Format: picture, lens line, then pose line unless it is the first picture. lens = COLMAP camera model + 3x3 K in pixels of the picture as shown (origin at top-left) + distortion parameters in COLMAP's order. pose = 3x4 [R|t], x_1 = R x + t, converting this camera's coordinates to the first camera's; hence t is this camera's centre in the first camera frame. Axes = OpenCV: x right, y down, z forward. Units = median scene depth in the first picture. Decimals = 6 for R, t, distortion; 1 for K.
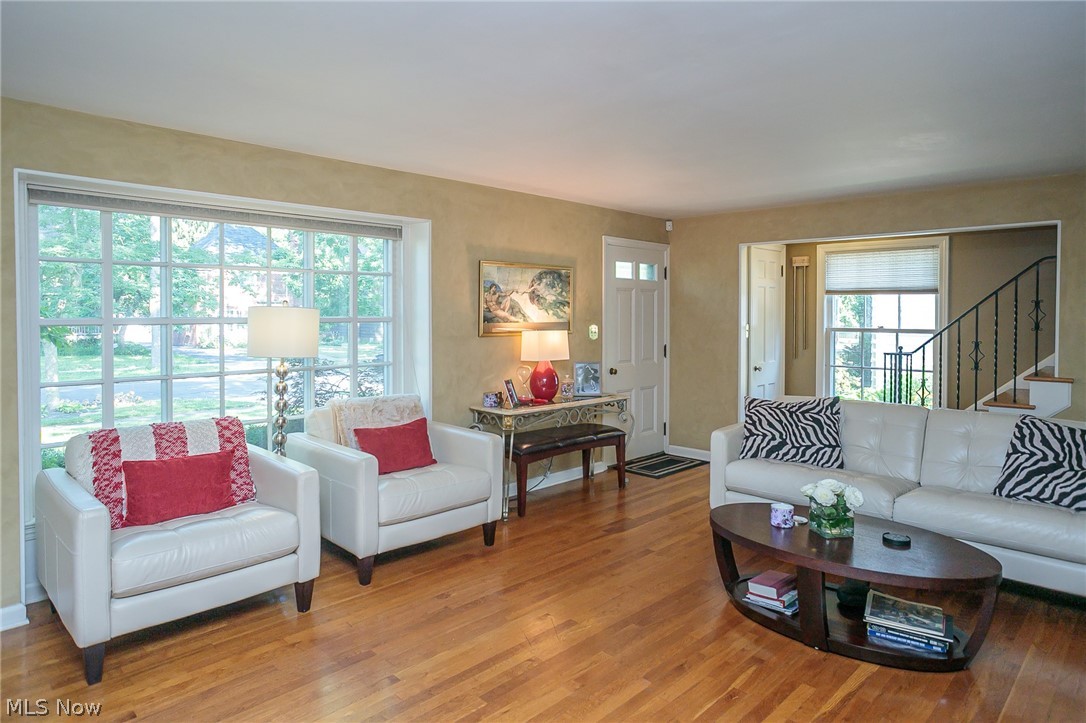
lens RADIAL K [[617.2, 0, 543.0], [0, 617.2, 361.5], [0, 0, 1]] dist [-0.036743, 0.001317]
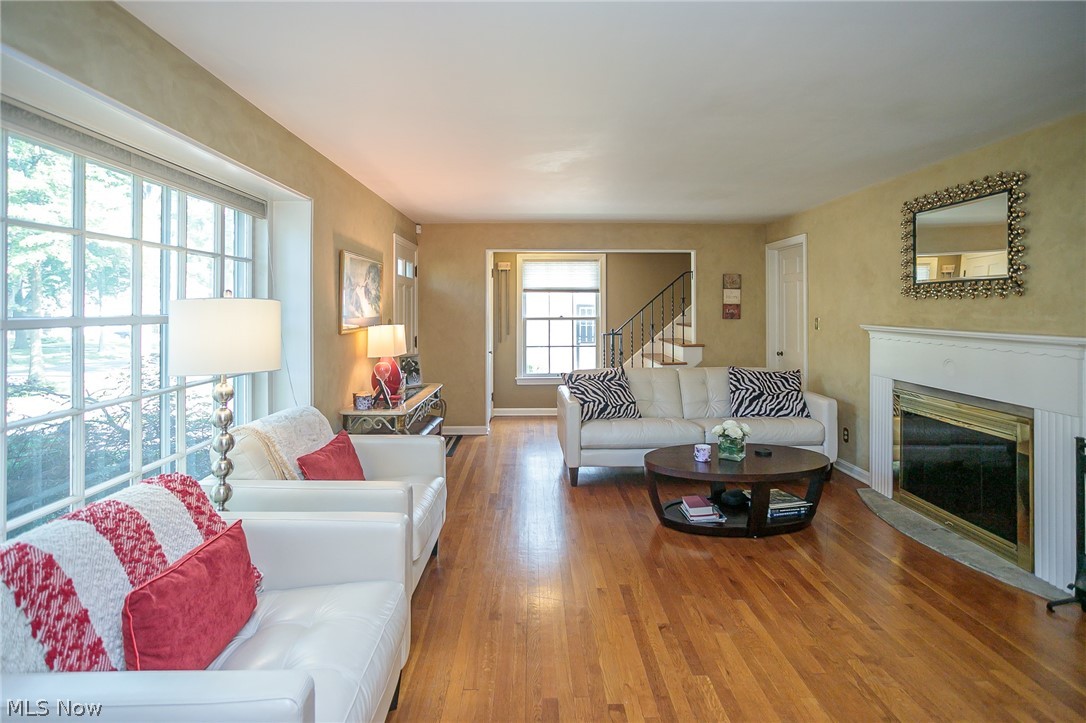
lens RADIAL K [[545.8, 0, 543.1], [0, 545.8, 300.6], [0, 0, 1]] dist [0.000072, 0.000003]
pose [[0.680088, 0.008625, 0.733079, -0.688952], [0.060189, 0.995898, -0.067555, -0.022733], [-0.730655, 0.090066, 0.676780, 0.364285]]
